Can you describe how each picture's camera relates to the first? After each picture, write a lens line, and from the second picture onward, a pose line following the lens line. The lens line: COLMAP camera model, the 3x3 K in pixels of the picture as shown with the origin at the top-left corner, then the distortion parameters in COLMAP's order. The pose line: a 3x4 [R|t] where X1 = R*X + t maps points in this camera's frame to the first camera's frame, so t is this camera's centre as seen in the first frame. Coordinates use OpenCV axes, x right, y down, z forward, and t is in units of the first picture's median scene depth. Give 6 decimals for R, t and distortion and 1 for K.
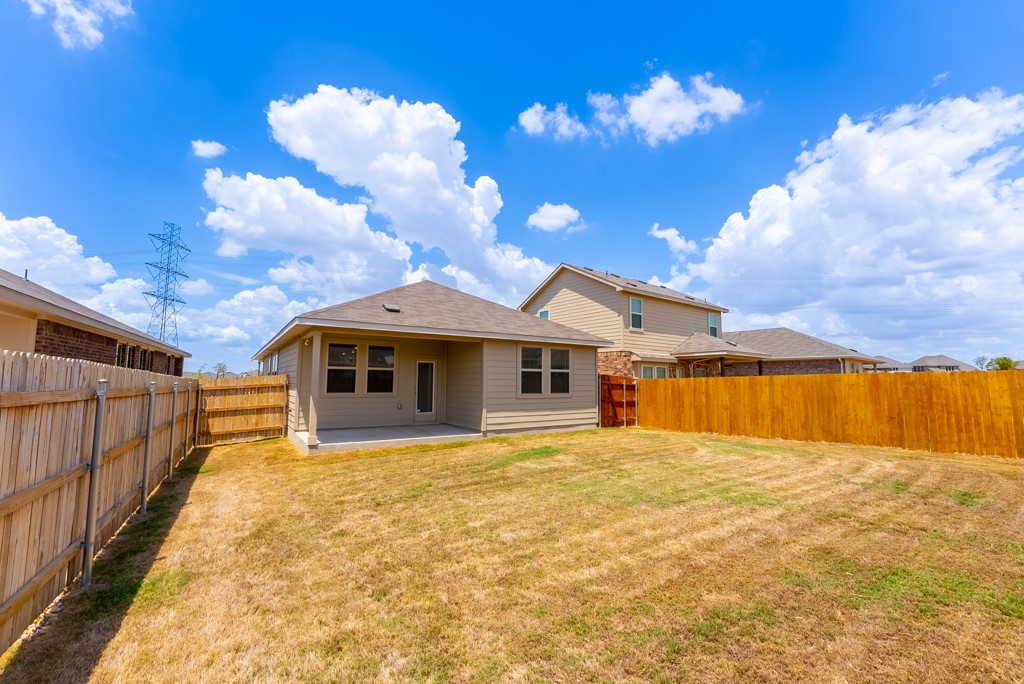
lens RADIAL K [[418.7, 0, 509.2], [0, 418.7, 340.0], [0, 0, 1]] dist [-0.027436, 0.000612]
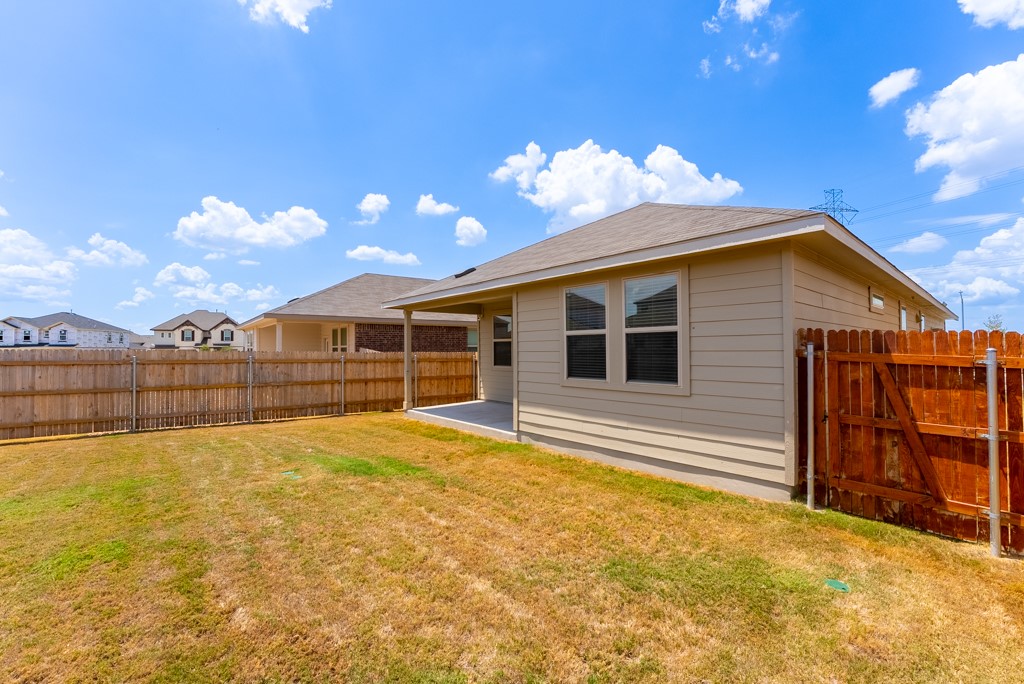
lens RADIAL K [[418.7, 0, 511.4], [0, 418.7, 343.4], [0, 0, 1]] dist [-0.027436, 0.000612]
pose [[0.137821, -0.020737, -0.990240, 0.528791], [0.107577, 0.994180, -0.005847, 0.076577], [0.984598, -0.105721, 0.139250, 0.822634]]
